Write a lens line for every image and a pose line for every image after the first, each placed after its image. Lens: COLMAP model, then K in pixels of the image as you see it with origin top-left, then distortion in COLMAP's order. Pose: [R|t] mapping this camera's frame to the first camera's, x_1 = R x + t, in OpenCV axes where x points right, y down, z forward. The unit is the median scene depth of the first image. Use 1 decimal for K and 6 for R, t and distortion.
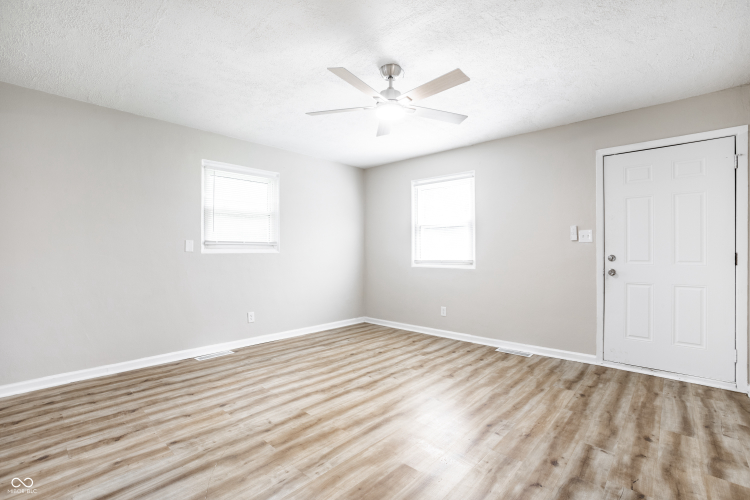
lens RADIAL K [[340.4, 0, 375.0], [0, 340.4, 250.0], [0, 0, 1]] dist [-0.068941, 0.028496]
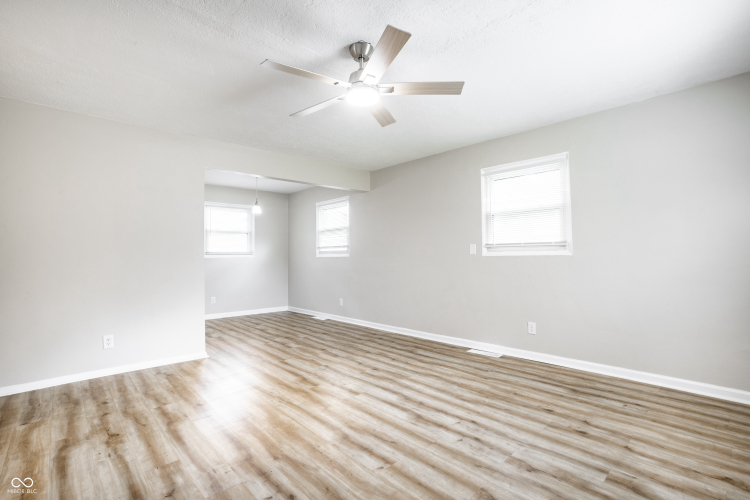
lens RADIAL K [[347.3, 0, 369.3], [0, 347.3, 247.5], [0, 0, 1]] dist [-0.074443, 0.027646]
pose [[-0.079710, -0.026166, -0.996475, 0.723575], [0.011639, 0.999563, -0.027178, 0.010274], [0.996750, -0.013764, -0.079371, 0.839698]]
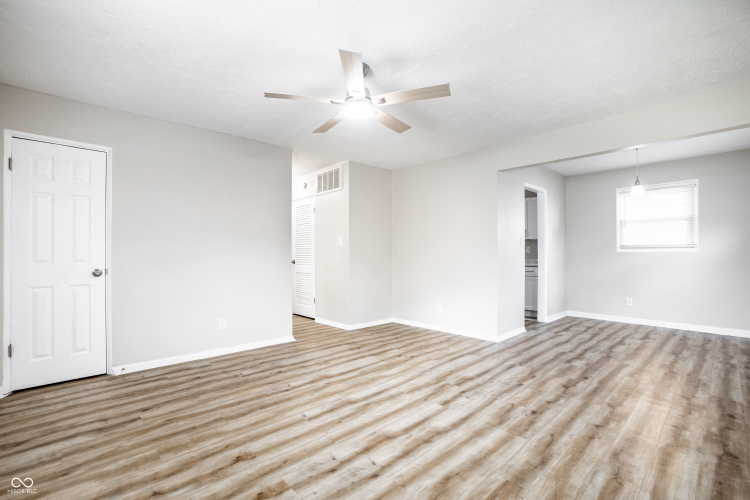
lens RADIAL K [[340.4, 0, 375.0], [0, 340.4, 250.0], [0, 0, 1]] dist [-0.068941, 0.028496]
pose [[-0.996428, 0.004377, 0.084330, -0.065412], [0.003445, 0.999931, -0.011198, 0.008876], [-0.084373, -0.010867, -0.996375, 1.527323]]
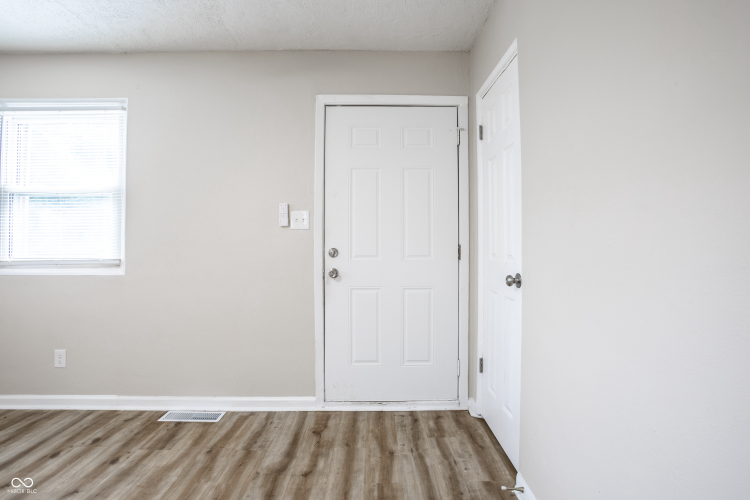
lens RADIAL K [[357.5, 0, 384.2], [0, 357.5, 245.0], [0, 0, 1]] dist [-0.076537, 0.029690]
pose [[0.722675, -0.005657, 0.691164, 0.289693], [-0.002601, 0.999937, 0.010904, 0.000212], [-0.691183, -0.009678, 0.722615, 0.405563]]
